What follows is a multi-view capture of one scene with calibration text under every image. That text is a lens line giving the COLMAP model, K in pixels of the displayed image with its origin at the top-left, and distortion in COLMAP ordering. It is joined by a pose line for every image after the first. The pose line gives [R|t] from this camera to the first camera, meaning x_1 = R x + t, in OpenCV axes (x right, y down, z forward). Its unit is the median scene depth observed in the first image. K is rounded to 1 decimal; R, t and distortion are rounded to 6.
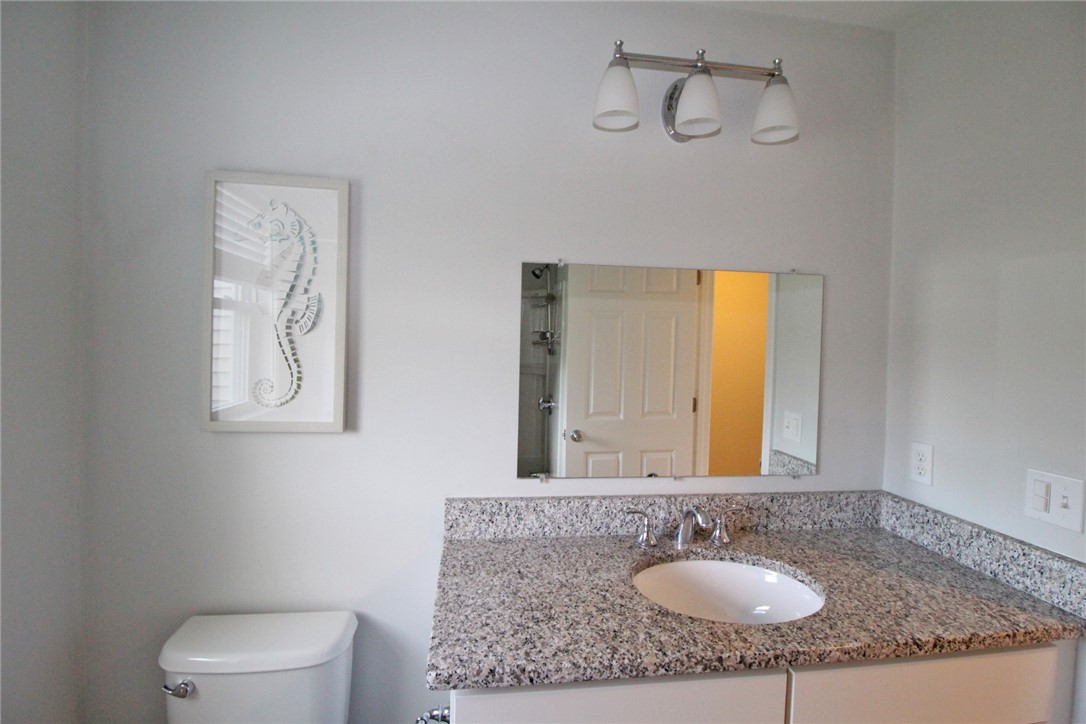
lens RADIAL K [[508.3, 0, 543.0], [0, 508.3, 362.0], [0, 0, 1]] dist [-0.001867, -0.000254]
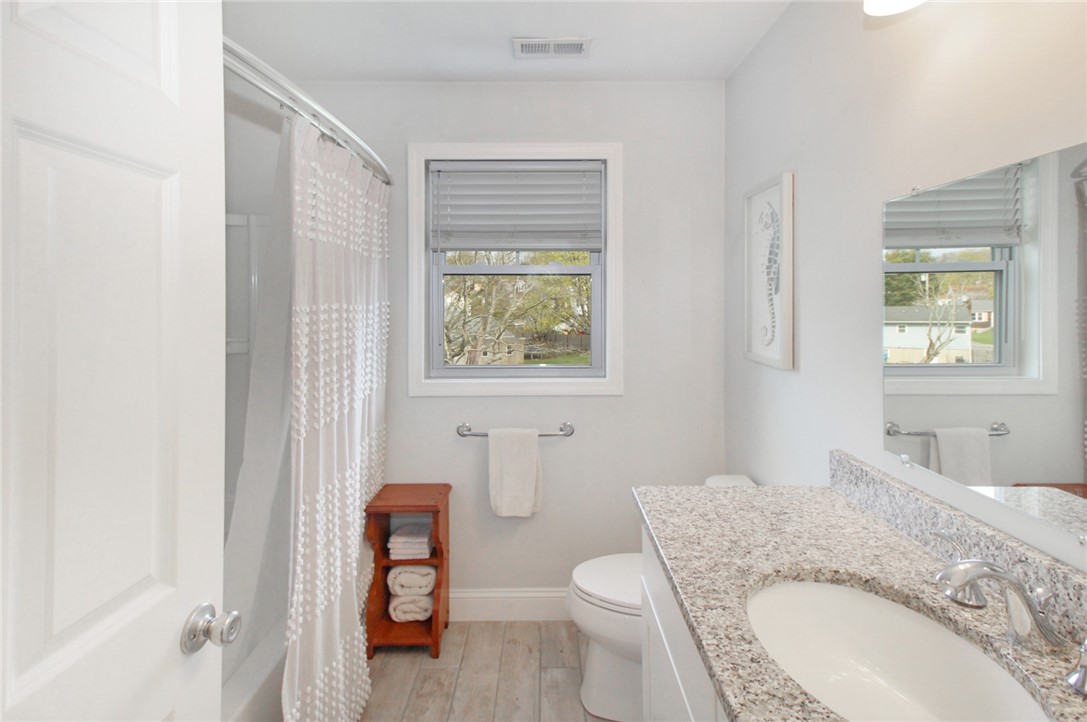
lens RADIAL K [[499.2, 0, 543.5], [0, 499.2, 361.0], [0, 0, 1]] dist [0.000445, 0.000112]
pose [[-0.140591, 0.093881, -0.985607, 1.035676], [-0.038482, 0.994224, 0.100191, 0.016142], [0.989320, 0.052014, -0.136166, 0.640008]]
